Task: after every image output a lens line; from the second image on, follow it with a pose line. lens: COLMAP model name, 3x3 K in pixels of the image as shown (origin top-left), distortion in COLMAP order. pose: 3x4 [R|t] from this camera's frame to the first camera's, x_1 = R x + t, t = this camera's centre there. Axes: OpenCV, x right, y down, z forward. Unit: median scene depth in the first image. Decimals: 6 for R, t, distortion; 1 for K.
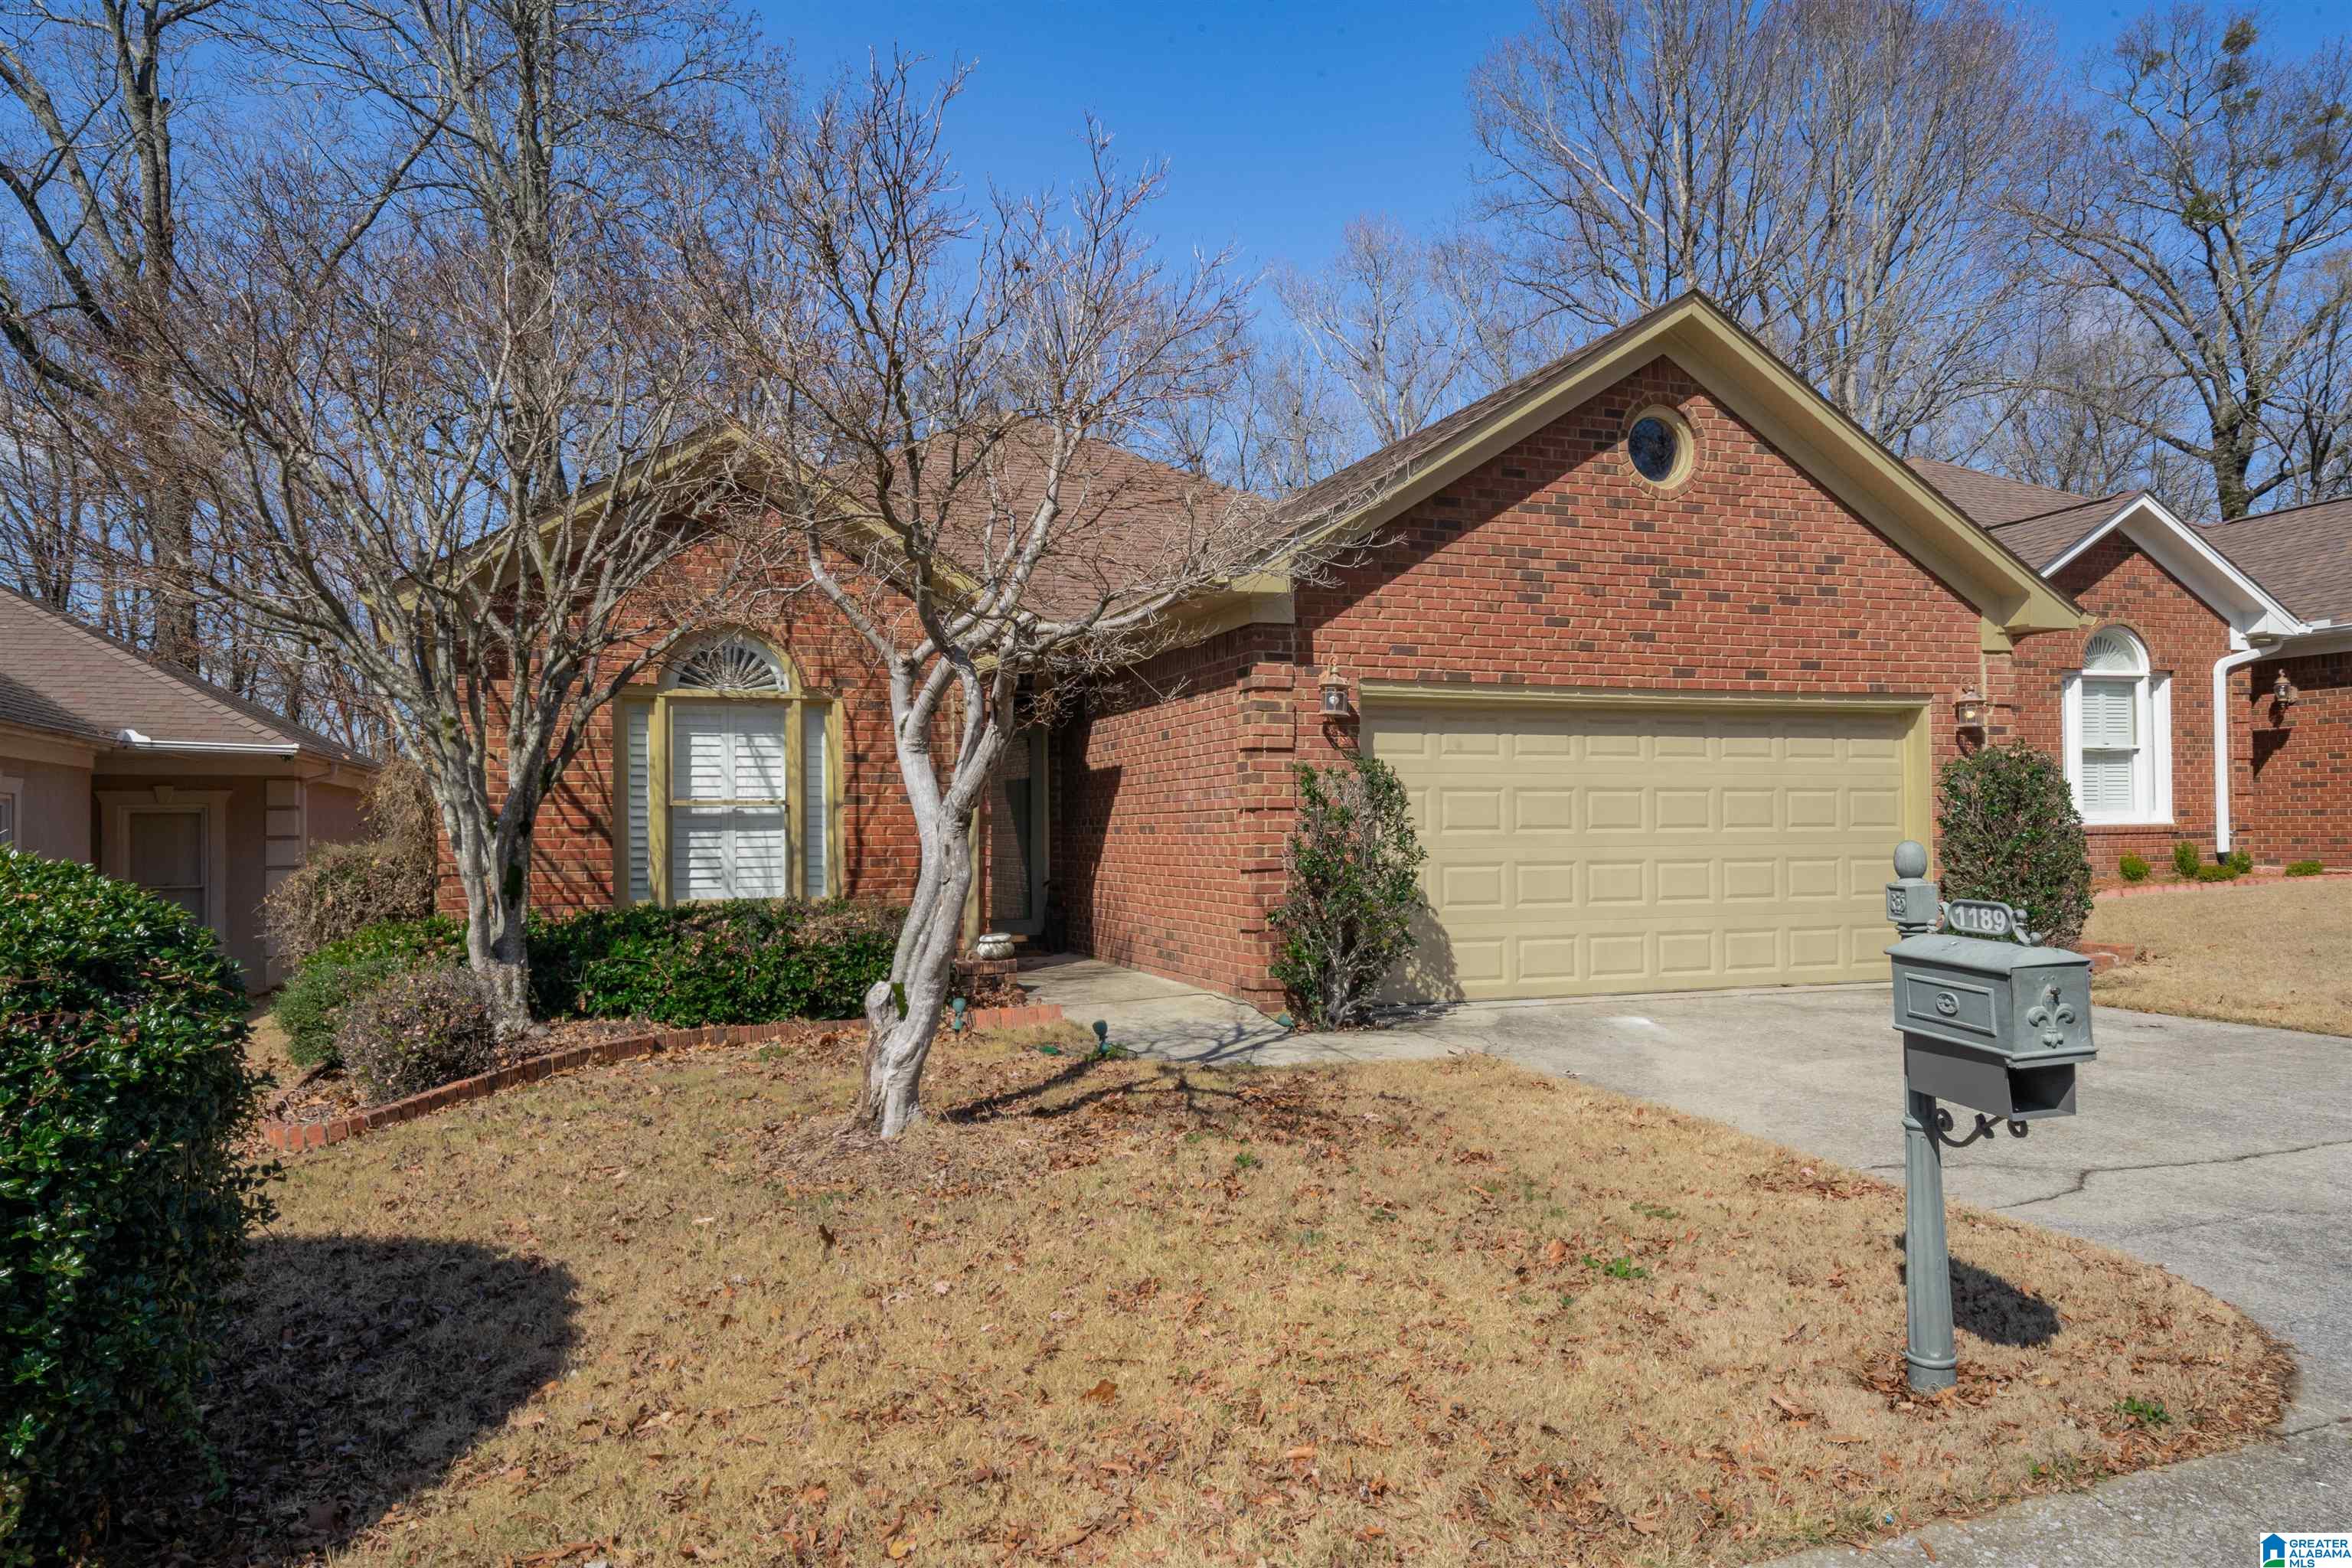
lens RADIAL K [[1545.1, 0, 1176.0], [0, 1545.1, 784.0], [0, 0, 1]] dist [0.033440, 0.002154]
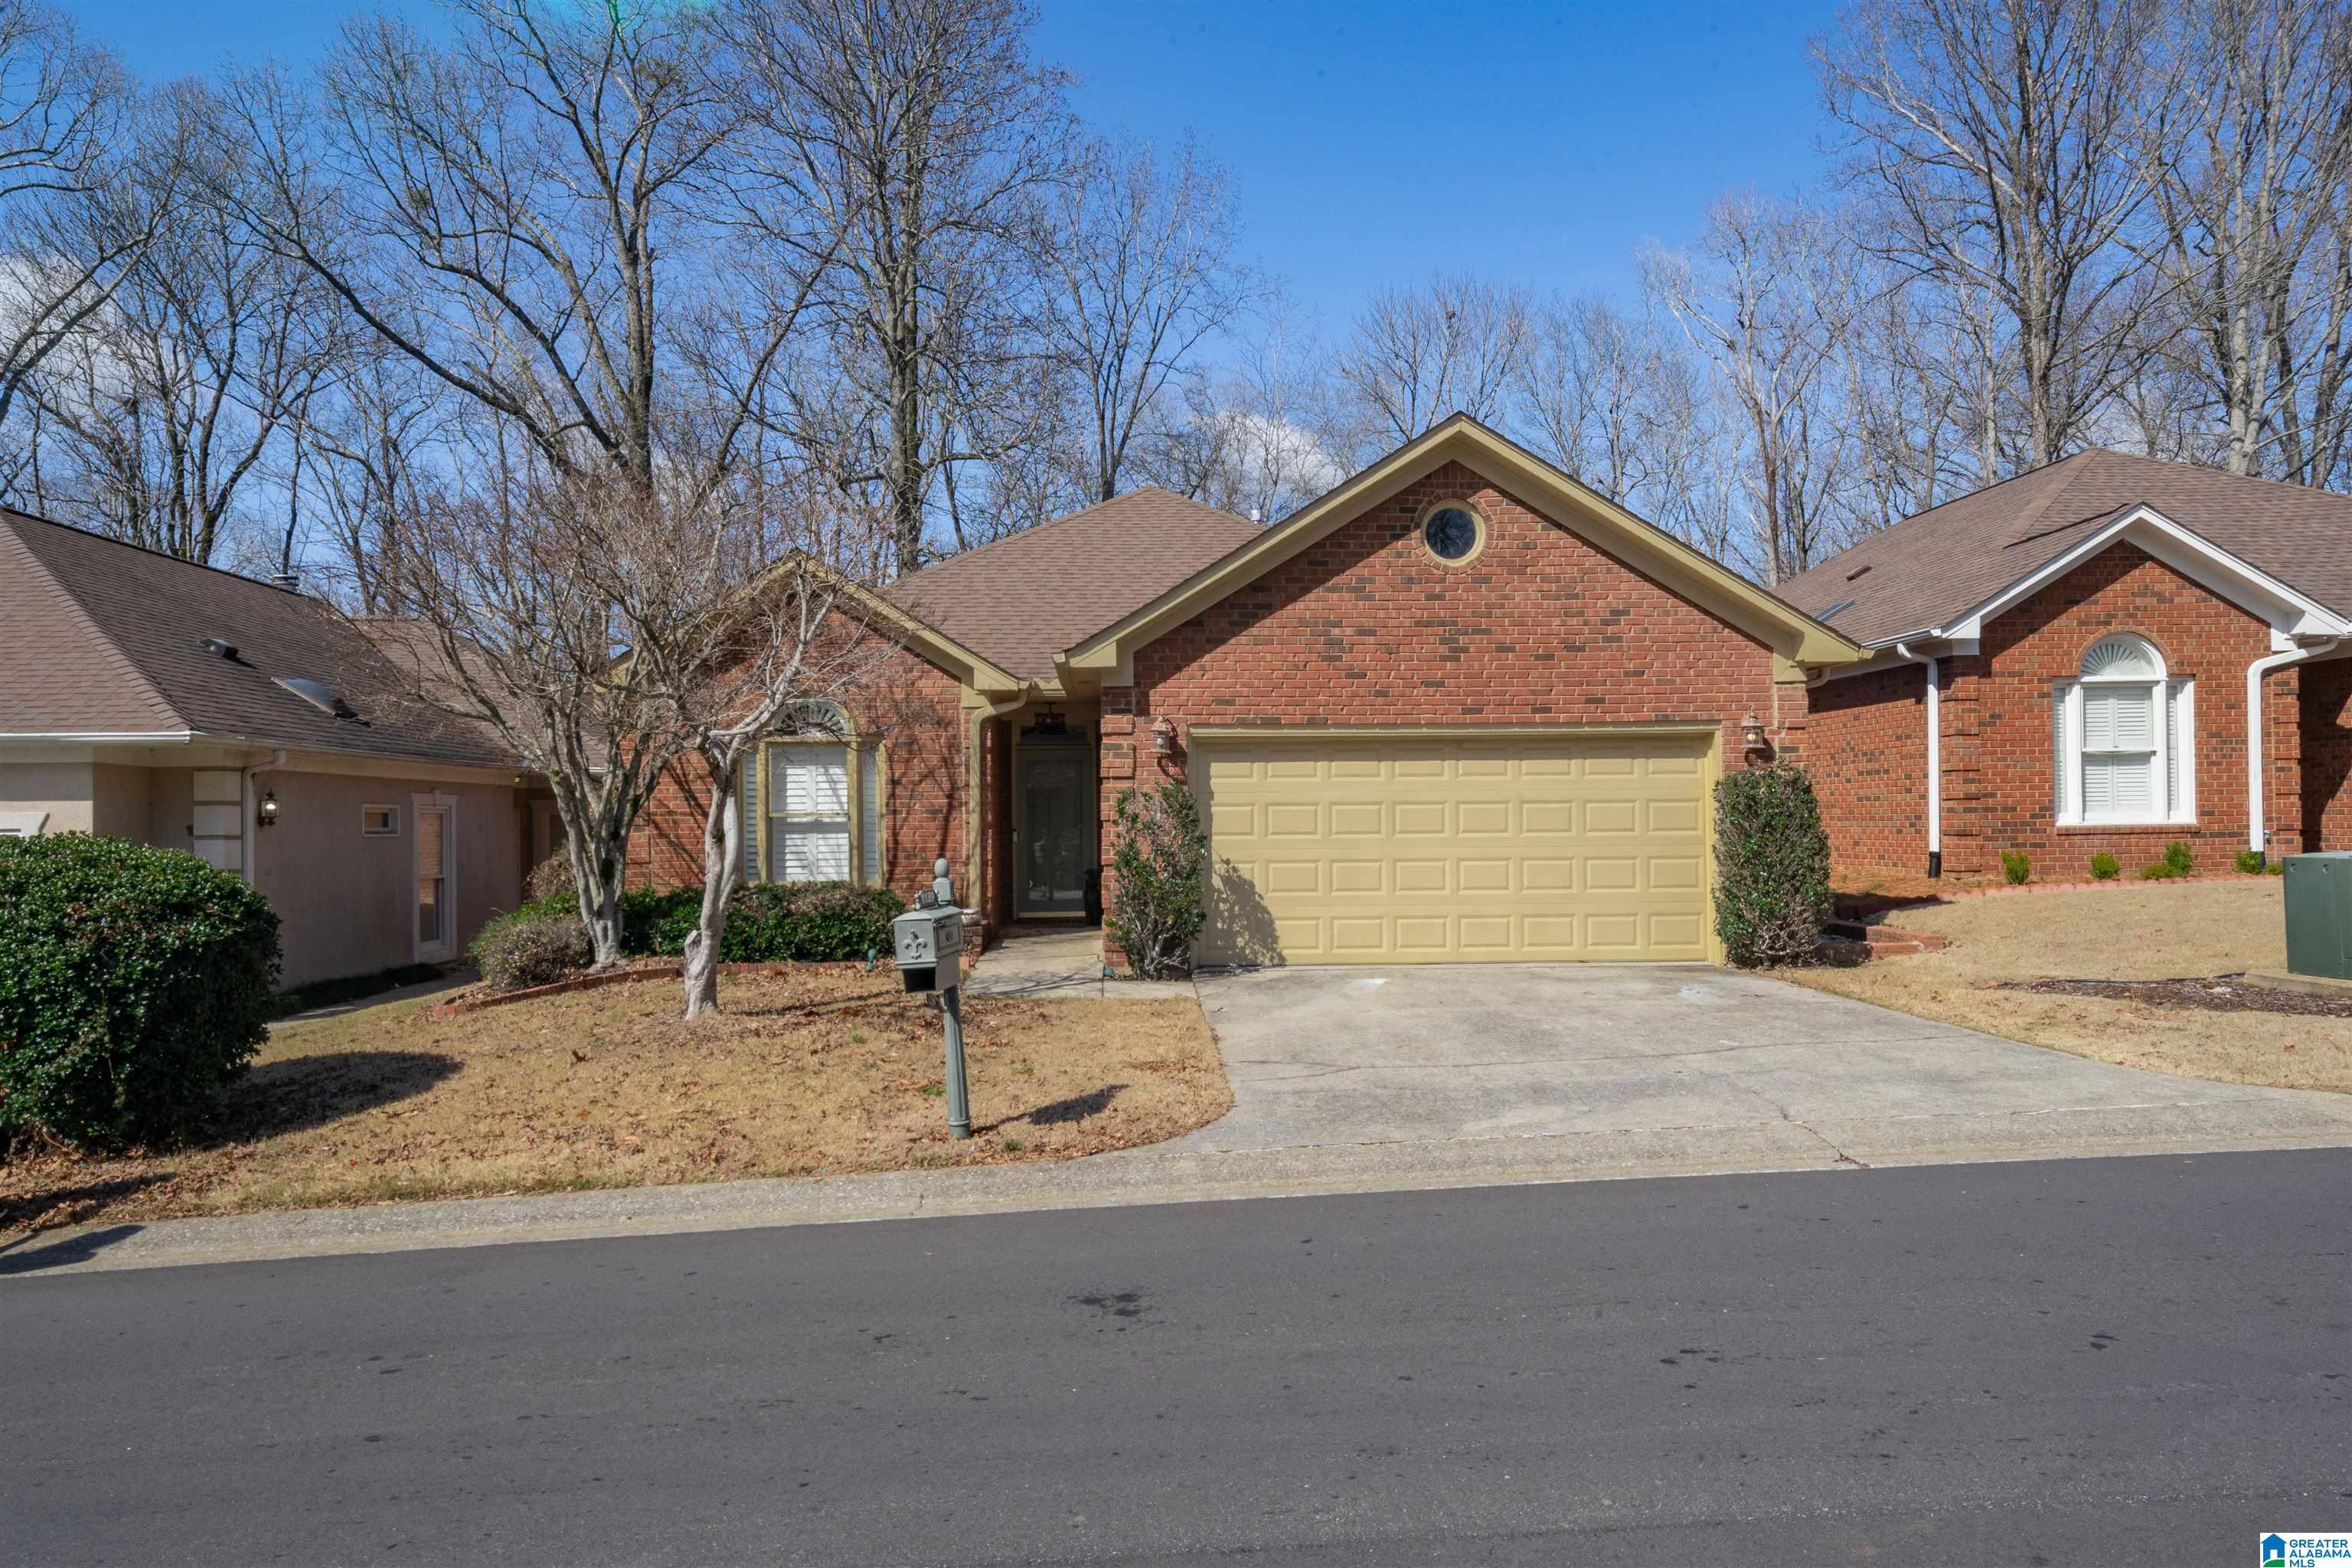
lens RADIAL K [[1545.1, 0, 1176.0], [0, 1545.1, 784.0], [0, 0, 1]] dist [0.033440, 0.002154]
pose [[0.953935, -0.007627, -0.299915, 0.465592], [0.010633, 0.999908, 0.008394, -0.024538], [0.299824, -0.011197, 0.953929, -0.269079]]
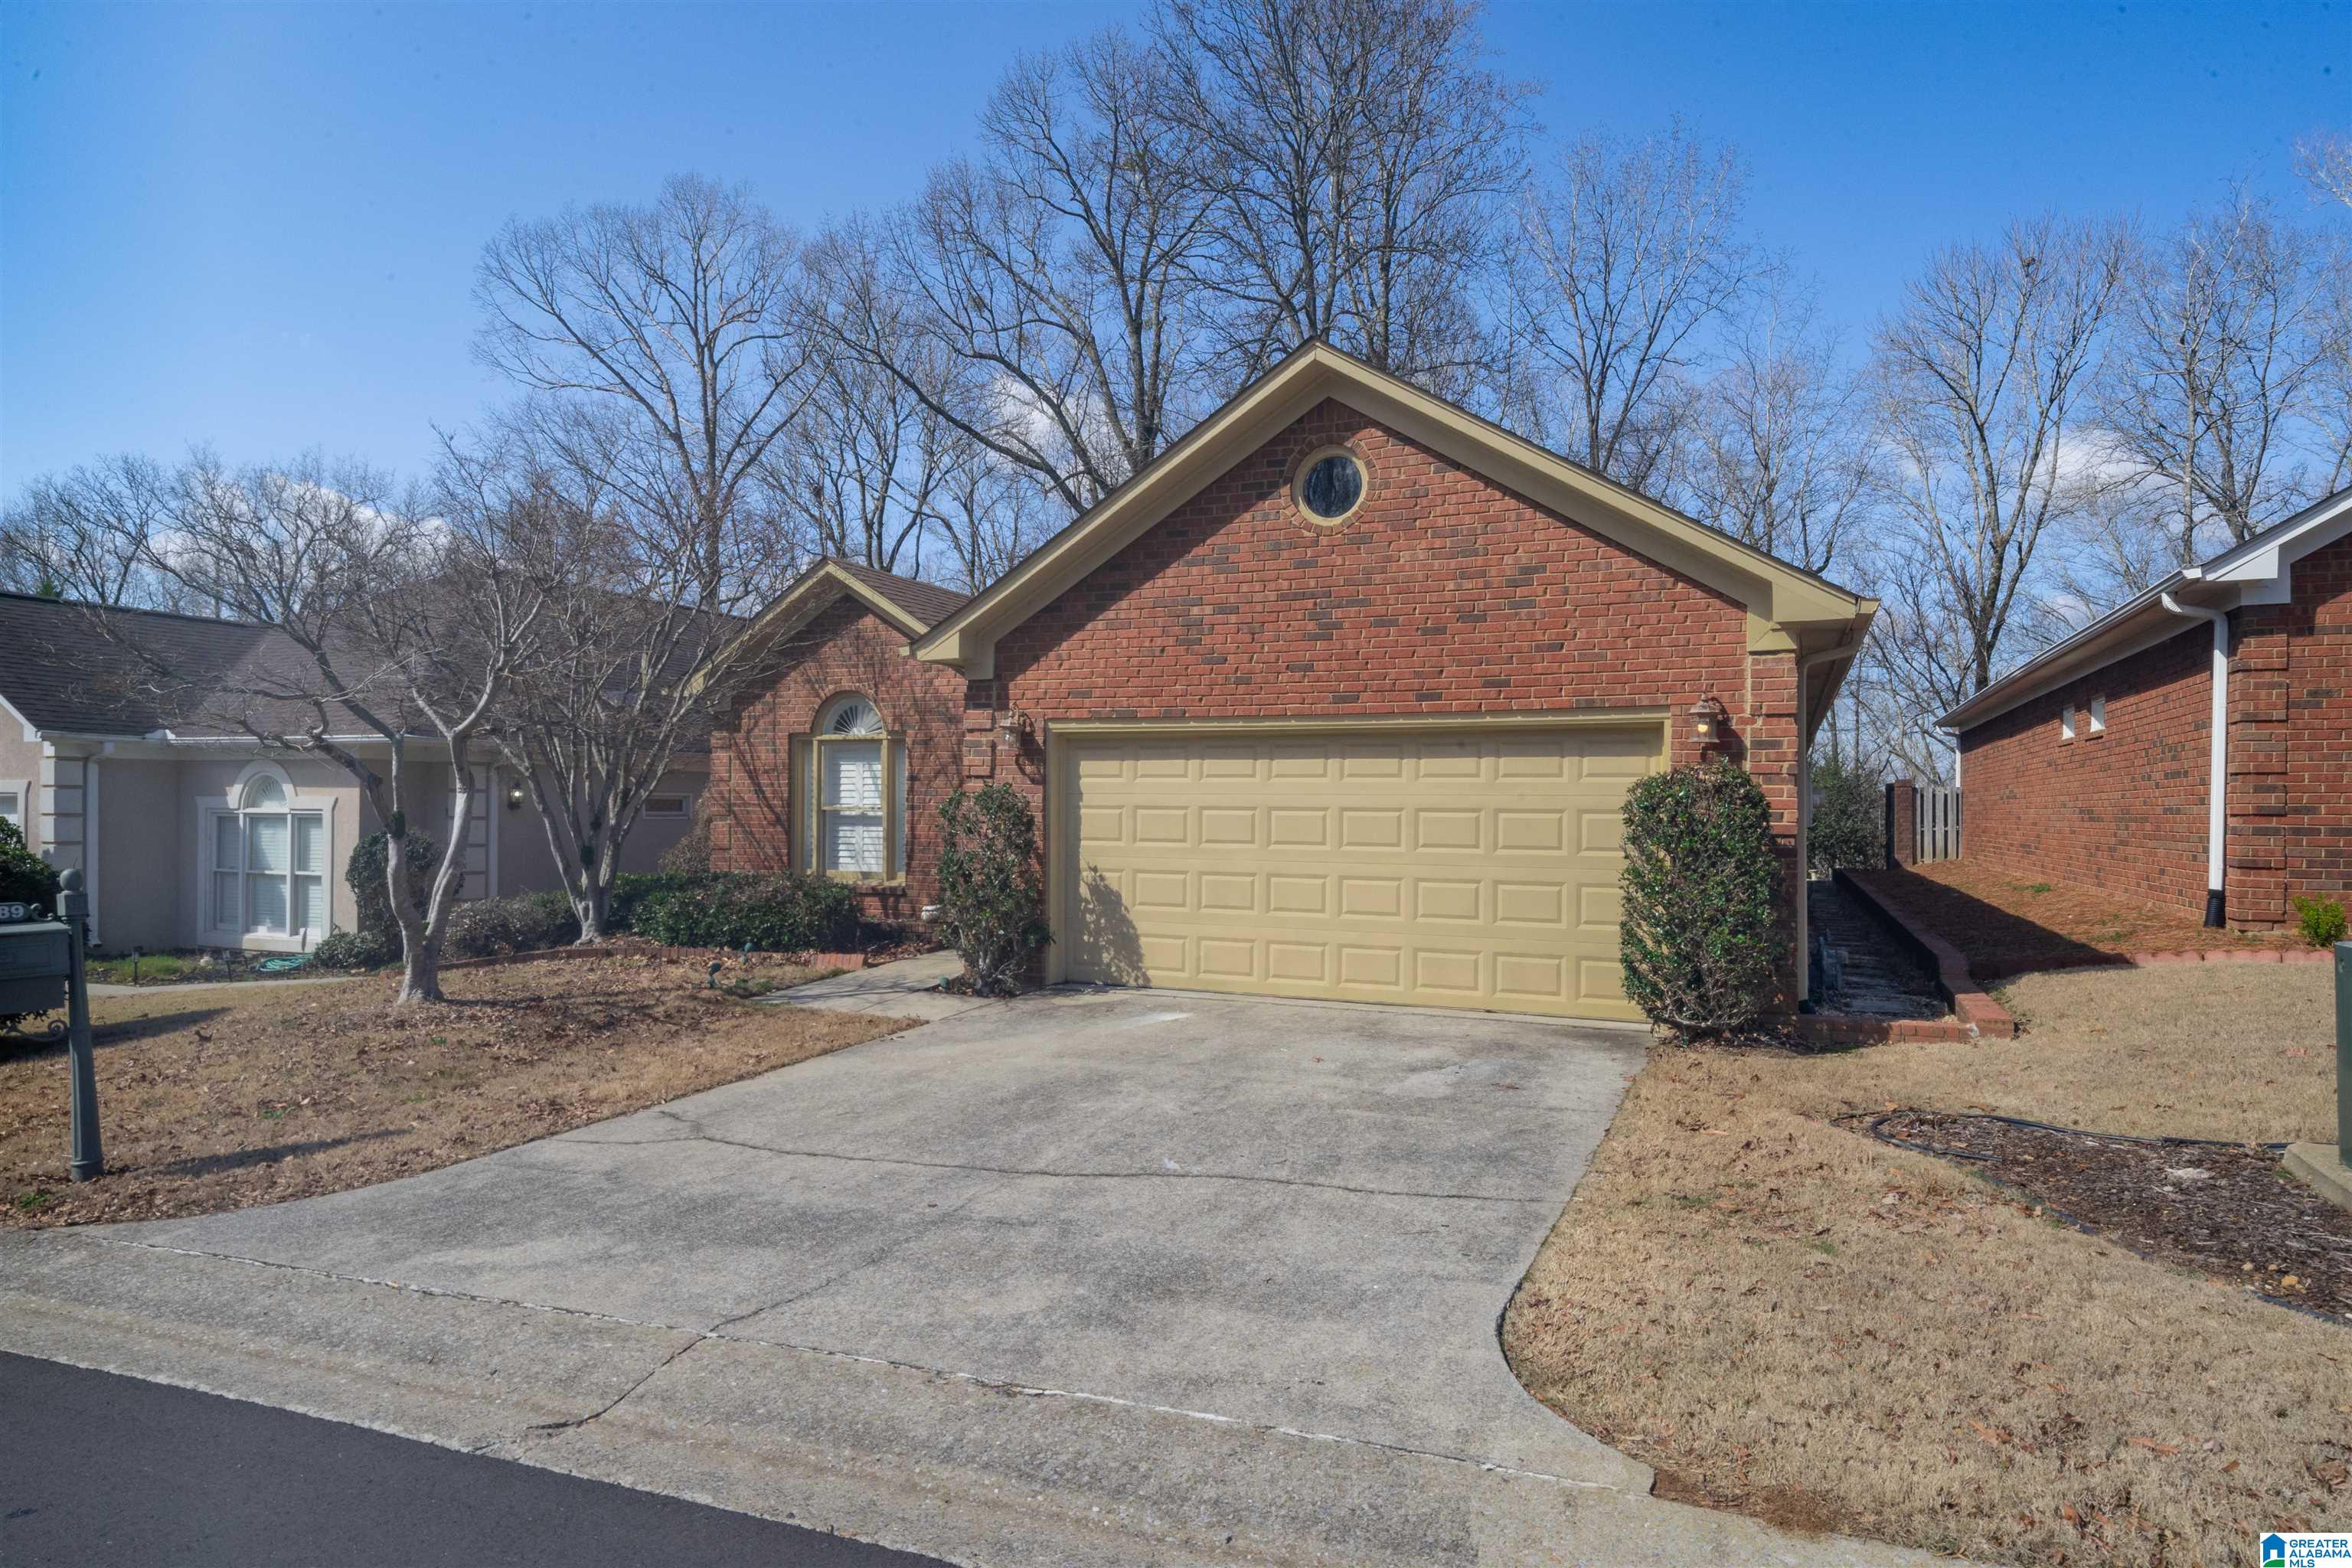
lens RADIAL K [[1345.5, 0, 1178.2], [0, 1345.5, 794.4], [0, 0, 1]] dist [0.032981, -0.000131]
pose [[0.723971, 0.009000, -0.689772, 0.856789], [0.005989, 0.999795, 0.019331, -0.024800], [0.689804, -0.018126, 0.723769, 0.257352]]
